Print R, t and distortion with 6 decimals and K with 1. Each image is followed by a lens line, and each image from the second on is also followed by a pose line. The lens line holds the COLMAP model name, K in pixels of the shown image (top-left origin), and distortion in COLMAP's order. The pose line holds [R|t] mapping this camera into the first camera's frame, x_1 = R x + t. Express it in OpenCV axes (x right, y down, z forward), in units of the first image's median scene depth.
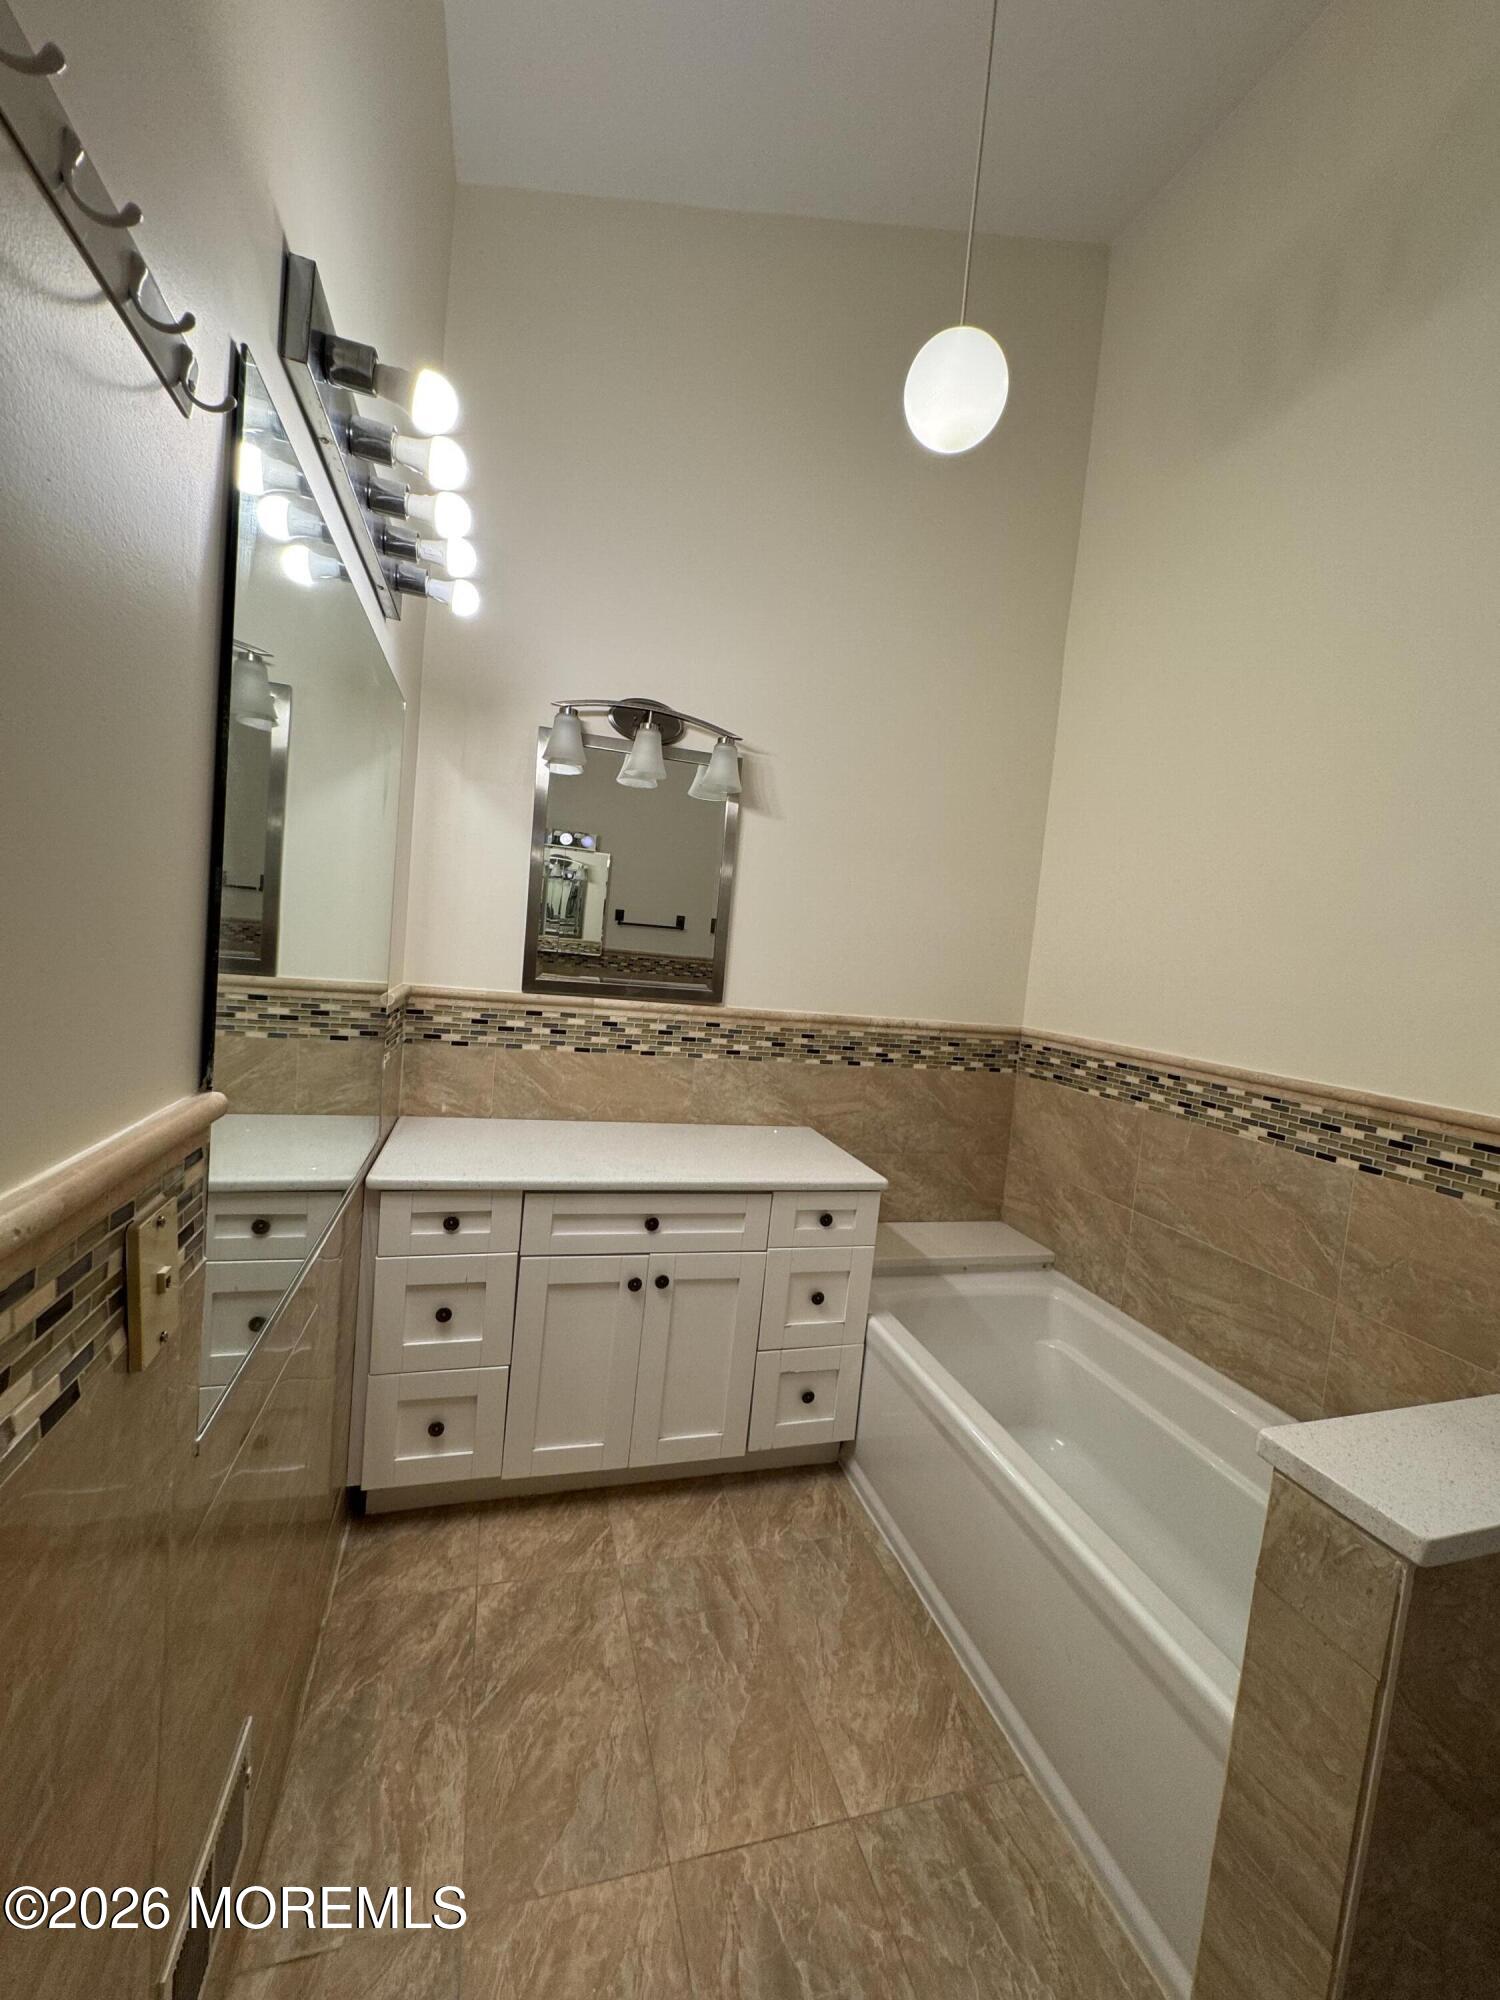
lens RADIAL K [[801.9, 0, 750.2], [0, 801.9, 1005.4], [0, 0, 1]] dist [-0.001816, -0.000253]
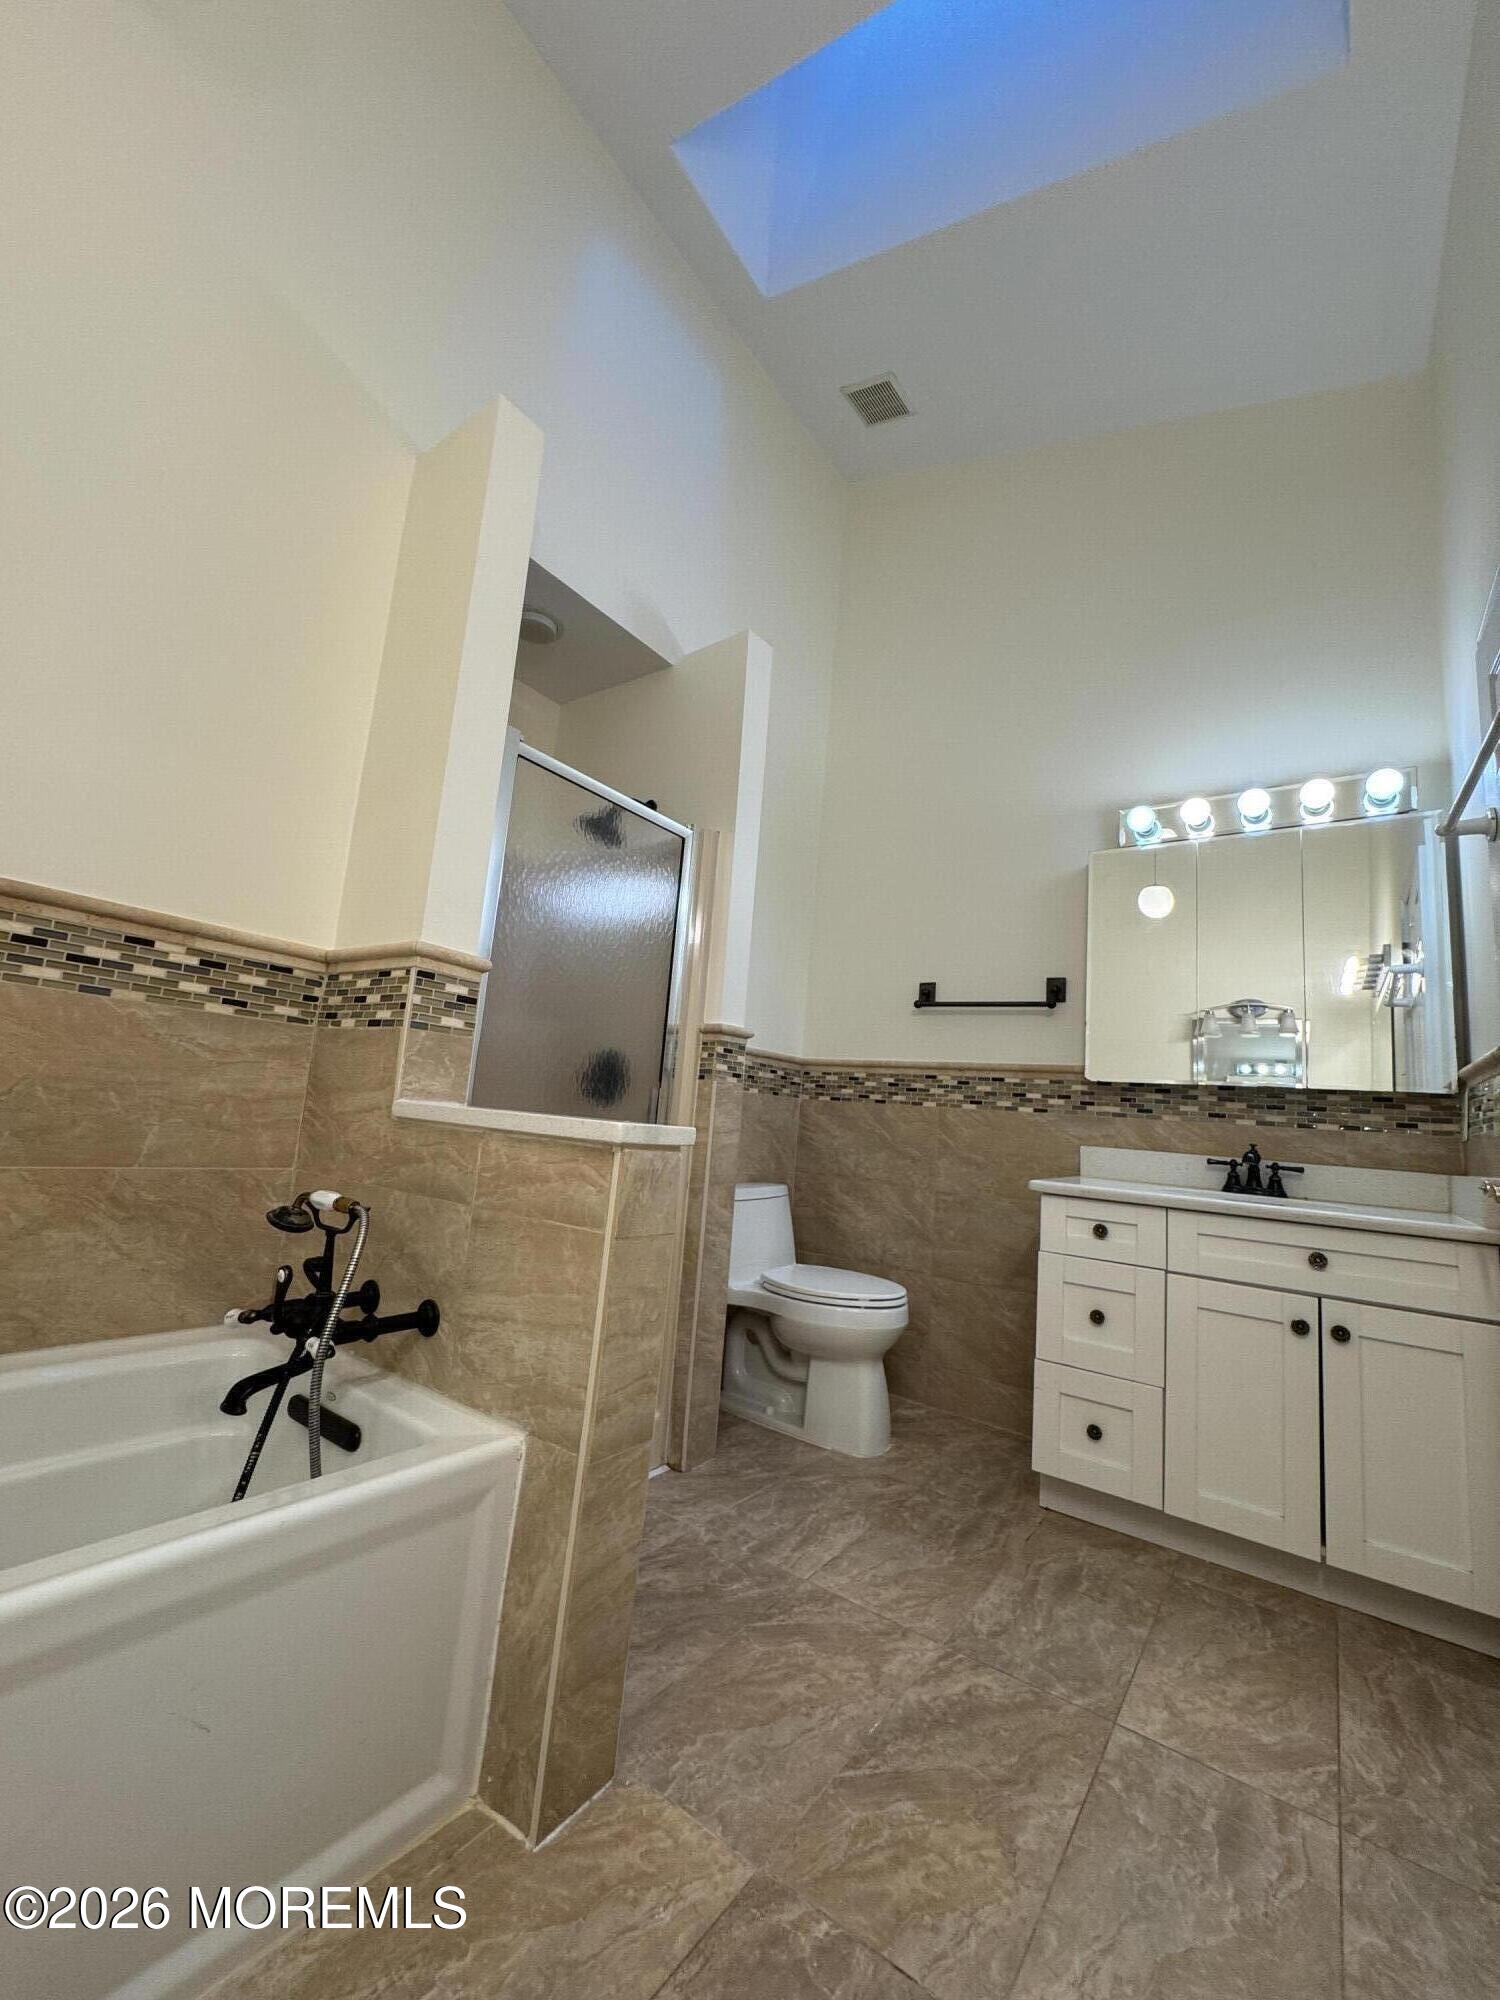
lens RADIAL K [[801.9, 0, 749.5], [0, 801.9, 1004.5], [0, 0, 1]] dist [-0.001816, -0.000253]
pose [[-0.598169, -0.021002, 0.801095, -0.289559], [-0.082952, 0.995909, -0.035830, 0.218056], [-0.797065, -0.087885, -0.597464, 0.940805]]
